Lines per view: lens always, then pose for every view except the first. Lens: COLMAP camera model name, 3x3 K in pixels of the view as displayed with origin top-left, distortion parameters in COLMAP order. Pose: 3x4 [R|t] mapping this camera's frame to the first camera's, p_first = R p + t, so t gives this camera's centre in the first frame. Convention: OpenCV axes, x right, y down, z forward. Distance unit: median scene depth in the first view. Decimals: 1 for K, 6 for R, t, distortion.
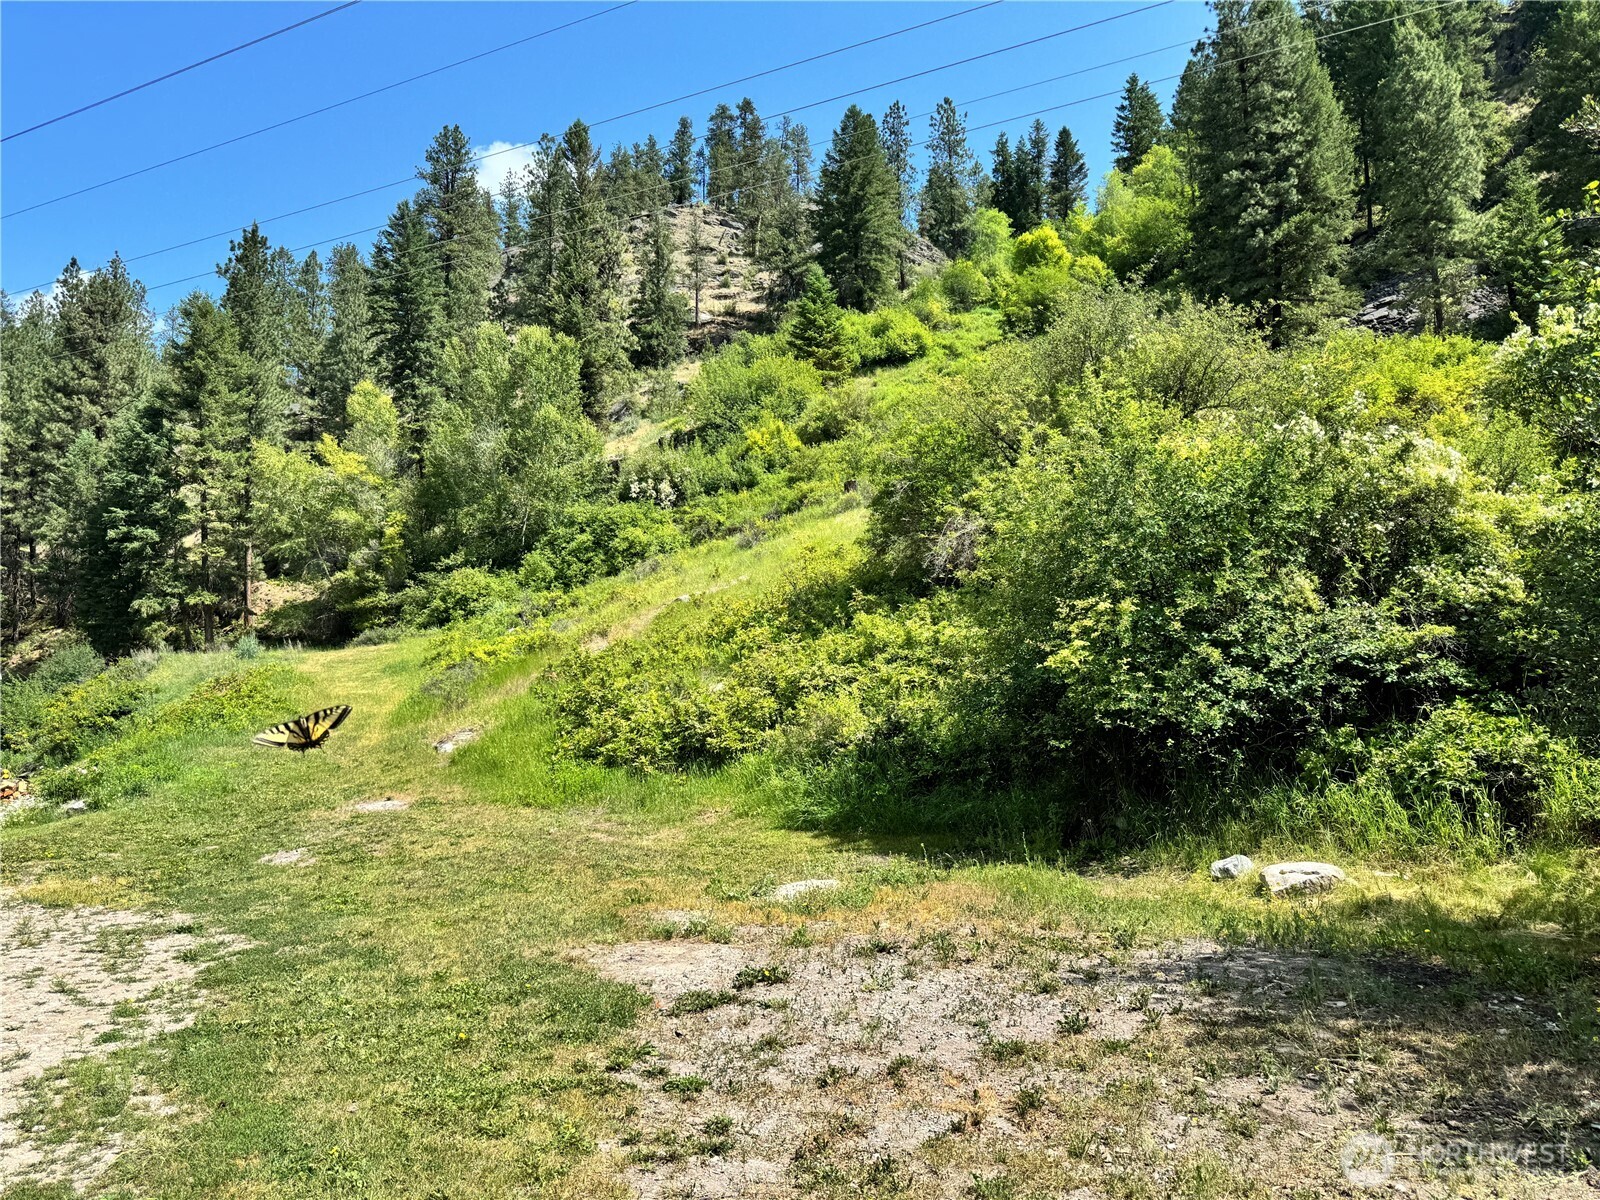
lens RADIAL K [[1126.7, 0, 810.9], [0, 1126.7, 610.1], [0, 0, 1]] dist [0.024210, -0.012900]
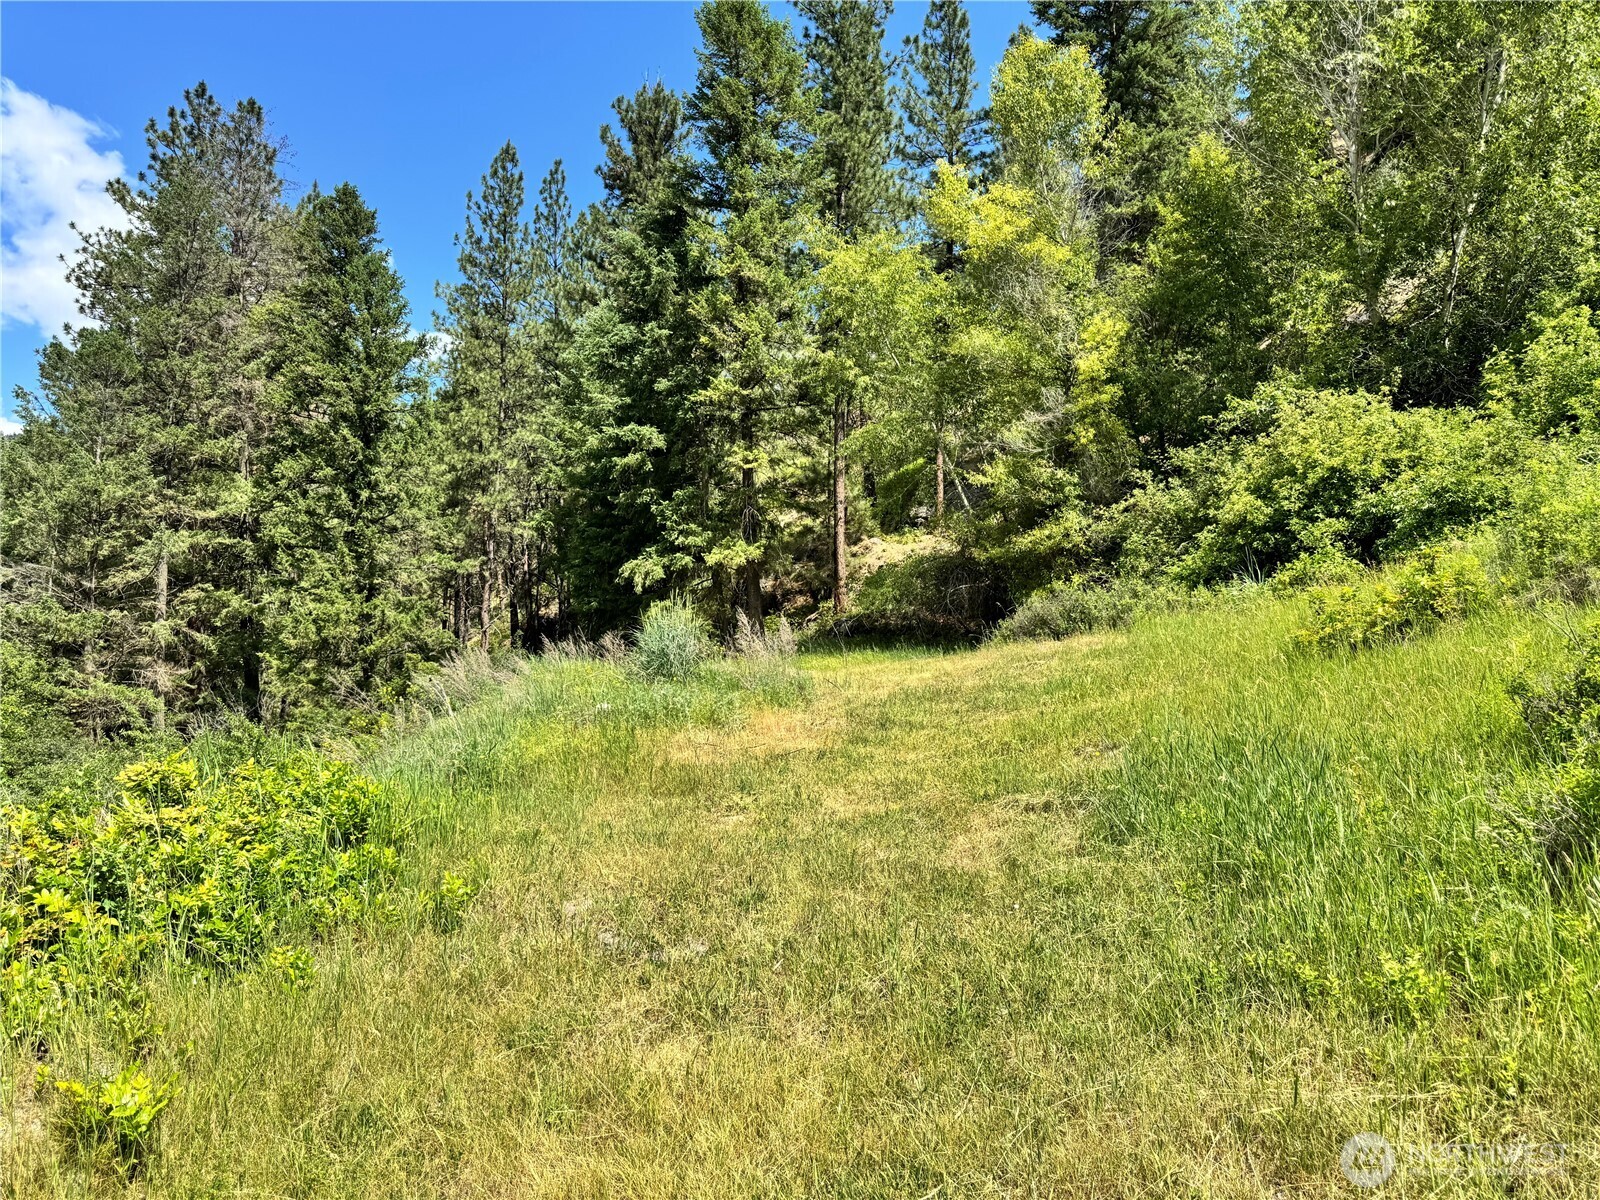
lens RADIAL K [[1126.7, 0, 807.5], [0, 1126.7, 606.2], [0, 0, 1]] dist [0.024210, -0.012900]
pose [[0.828593, -0.026715, -0.559214, -0.233762], [0.020942, 0.999641, -0.016725, 0.022695], [0.559460, 0.002147, 0.828855, 0.613277]]
